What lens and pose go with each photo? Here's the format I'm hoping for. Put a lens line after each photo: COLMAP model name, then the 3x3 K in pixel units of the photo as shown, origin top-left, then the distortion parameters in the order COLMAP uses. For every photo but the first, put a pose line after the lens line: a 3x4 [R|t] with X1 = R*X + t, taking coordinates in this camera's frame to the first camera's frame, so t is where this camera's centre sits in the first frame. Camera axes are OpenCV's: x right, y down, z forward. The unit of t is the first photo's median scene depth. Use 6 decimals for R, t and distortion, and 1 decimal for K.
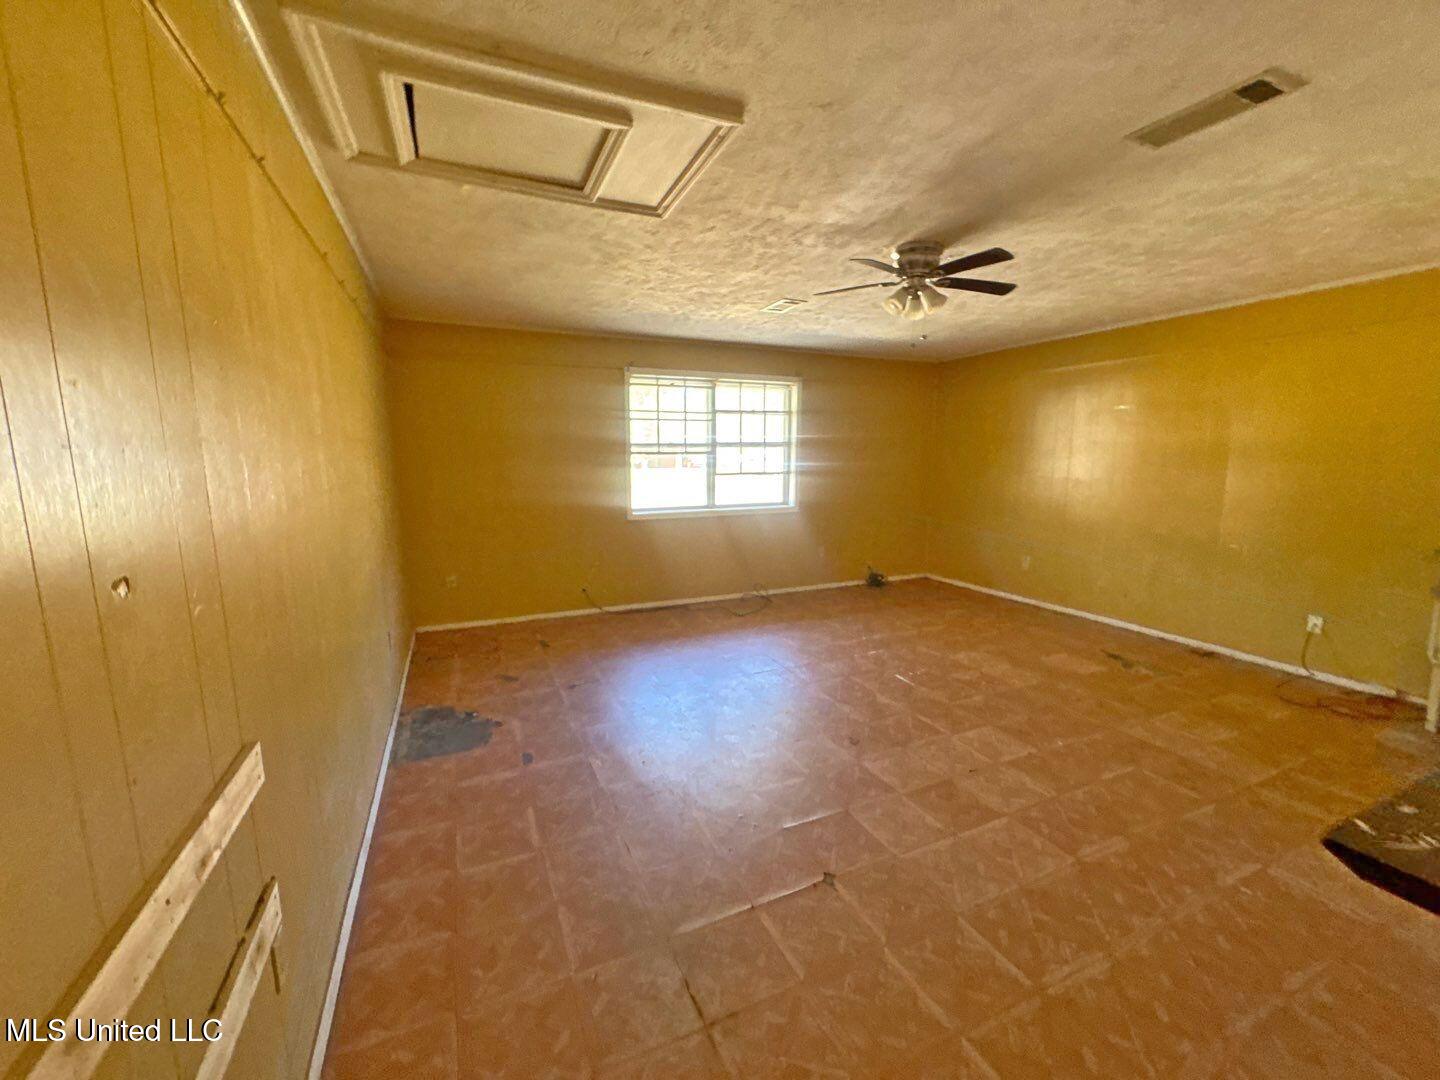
lens RADIAL K [[578.3, 0, 719.3], [0, 578.3, 541.9], [0, 0, 1]] dist [-0.004144, -0.000914]
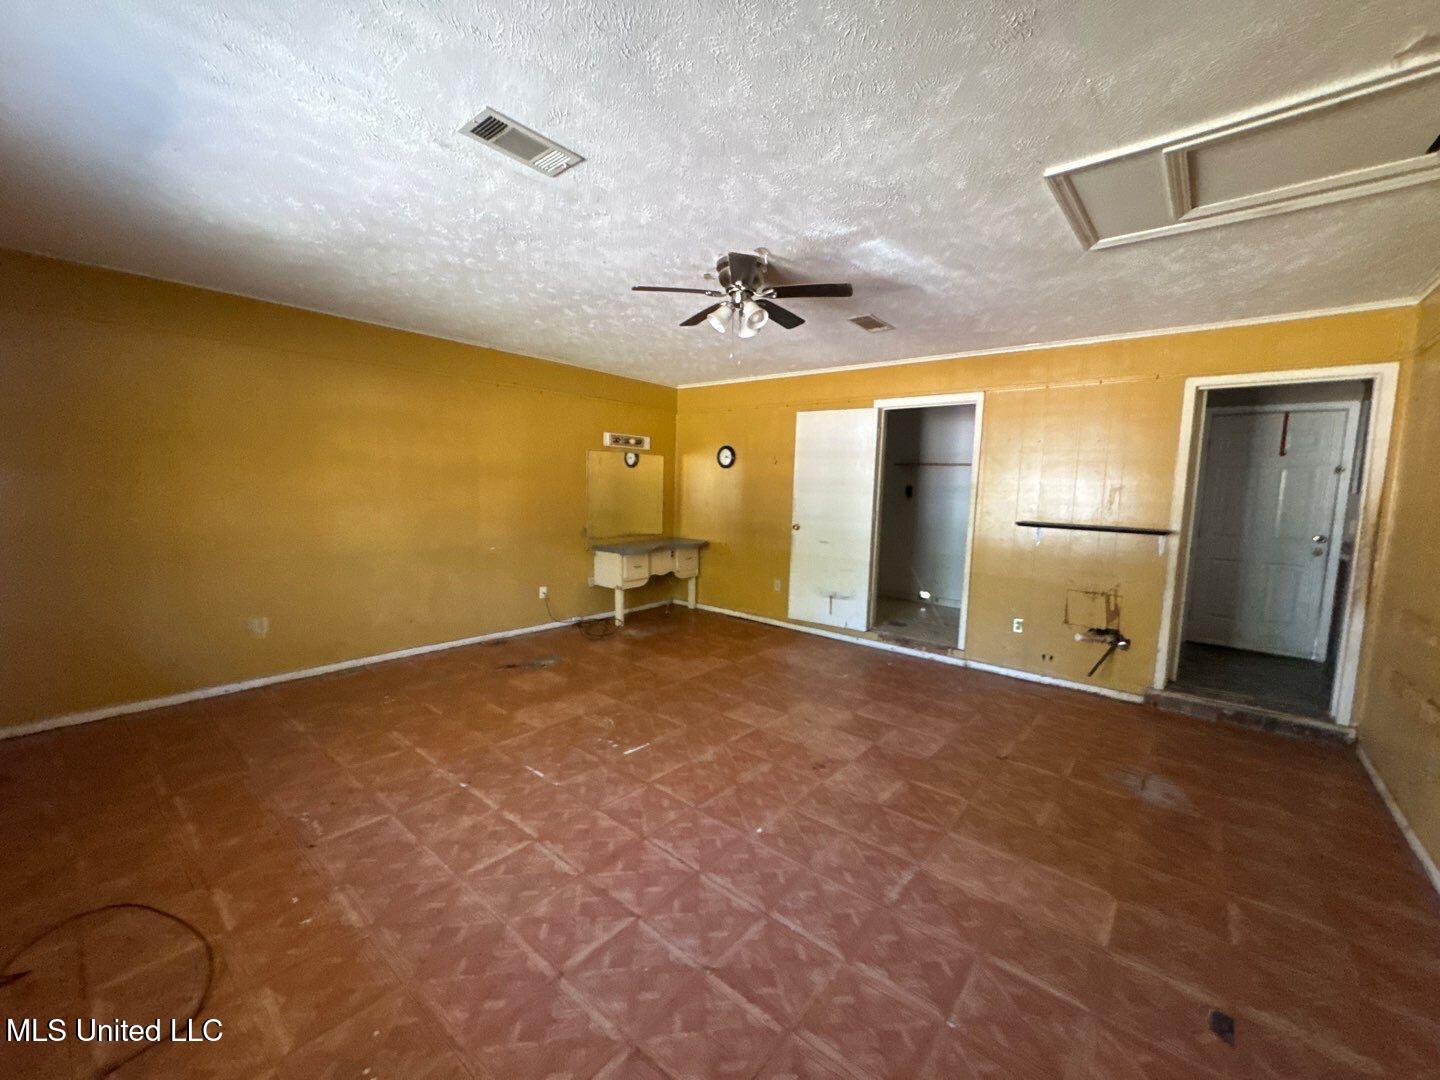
lens RADIAL K [[578.3, 0, 716.4], [0, 578.3, 540.5], [0, 0, 1]] dist [-0.004144, -0.000914]
pose [[-0.433290, -0.096599, 0.896063, -0.451974], [0.109194, 0.981288, 0.158588, -0.174392], [-0.894615, 0.166559, -0.414634, 1.260776]]
